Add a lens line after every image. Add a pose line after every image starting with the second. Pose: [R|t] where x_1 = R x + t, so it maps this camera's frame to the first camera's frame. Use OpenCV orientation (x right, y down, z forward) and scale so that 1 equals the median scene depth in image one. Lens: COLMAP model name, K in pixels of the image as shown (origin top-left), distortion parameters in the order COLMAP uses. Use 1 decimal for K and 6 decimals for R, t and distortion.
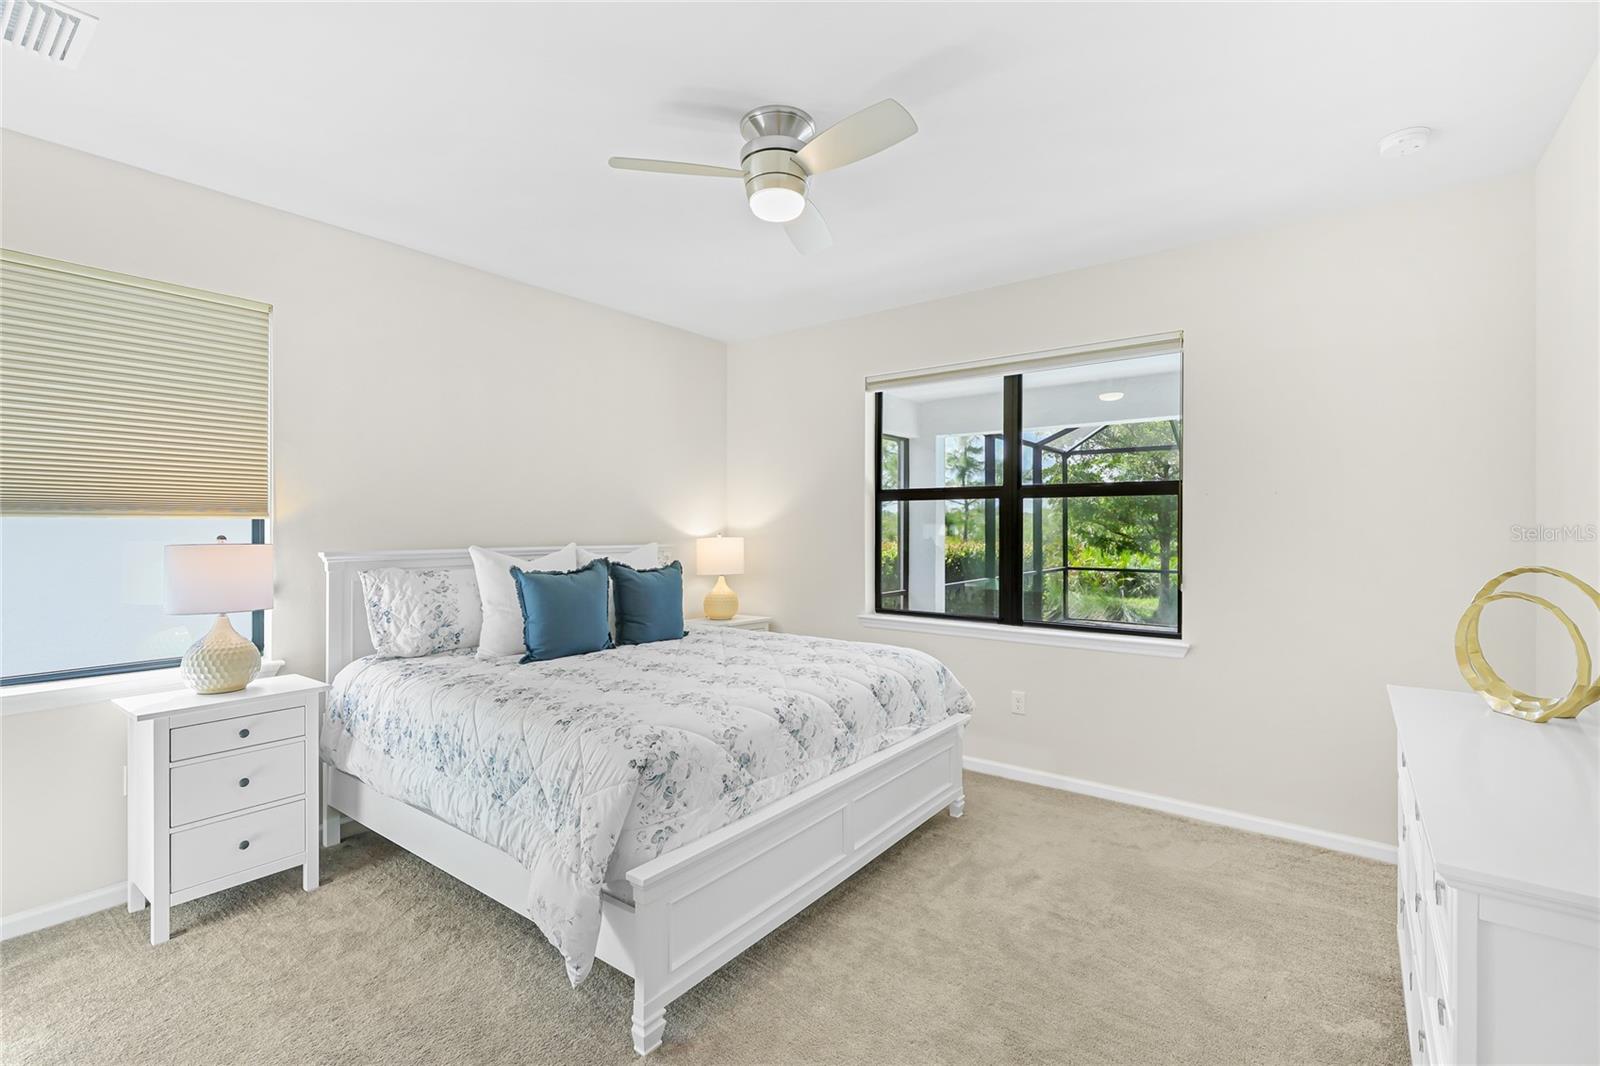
lens RADIAL K [[716.0, 0, 798.7], [0, 716.0, 532.4], [0, 0, 1]] dist [0.002523, 0.000625]
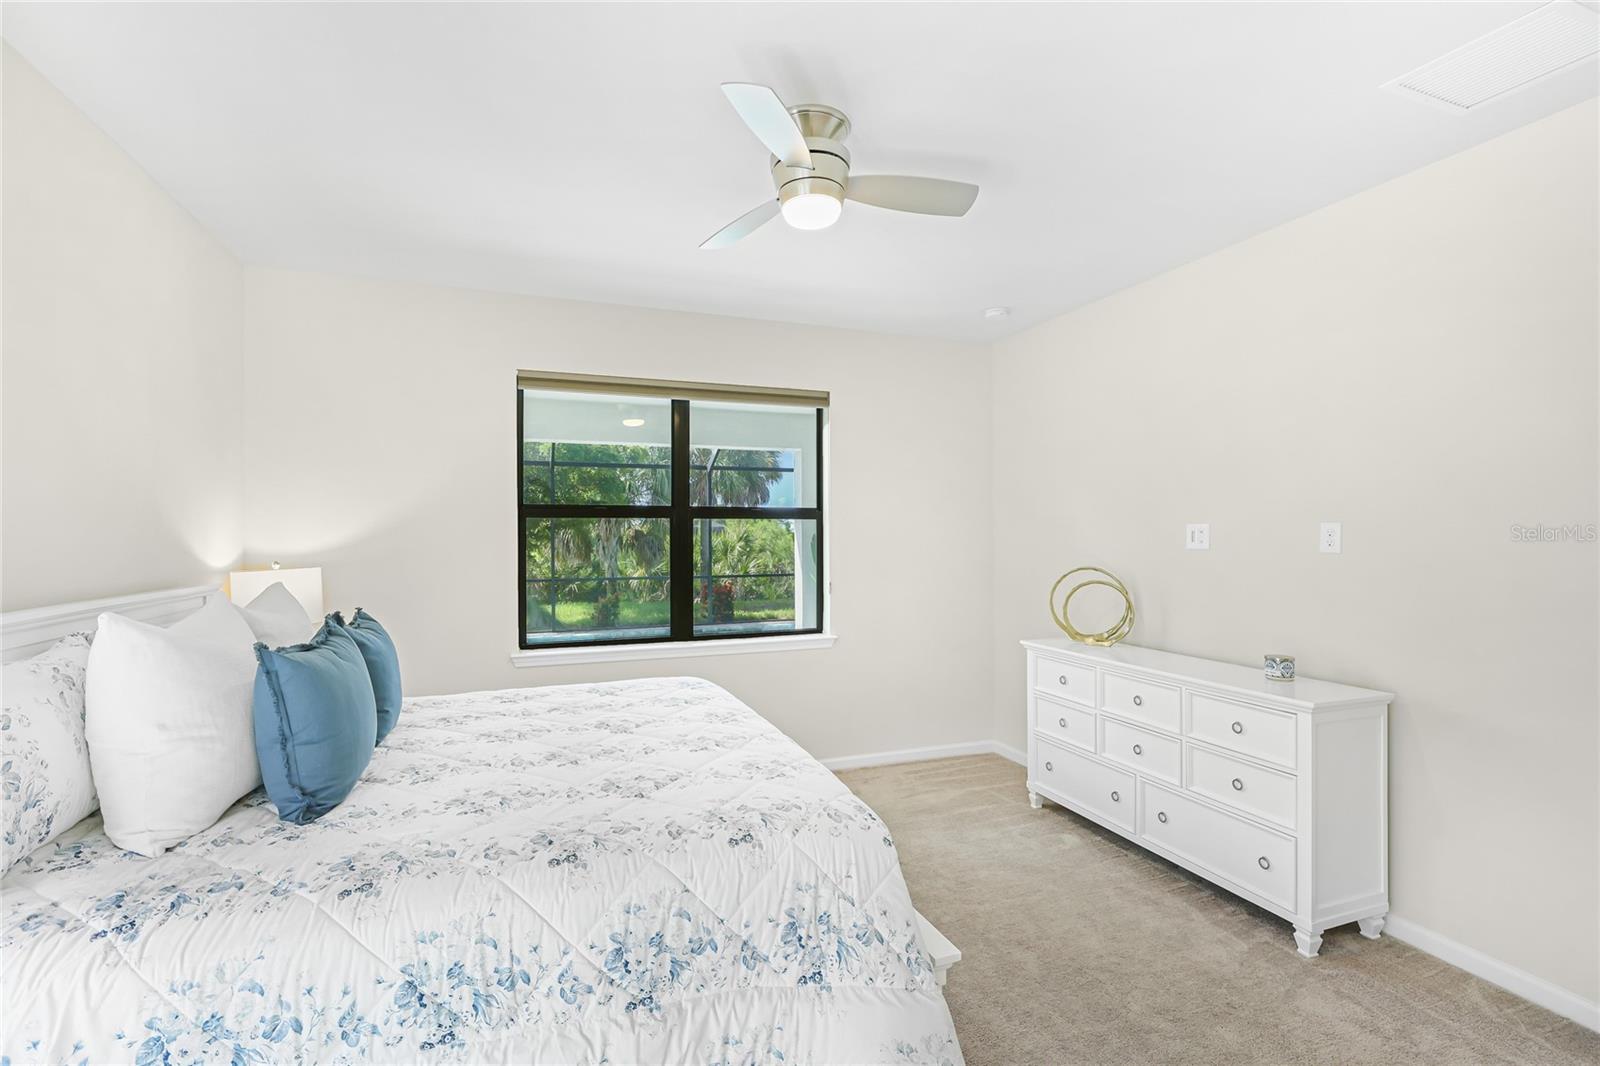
lens RADIAL K [[716.0, 0, 796.1], [0, 716.0, 530.8], [0, 0, 1]] dist [0.002523, 0.000625]
pose [[0.531684, 0.000568, 0.846943, -0.632508], [0.012106, 0.999893, -0.008270, -0.024927], [-0.846857, 0.014650, 0.531620, 0.396558]]
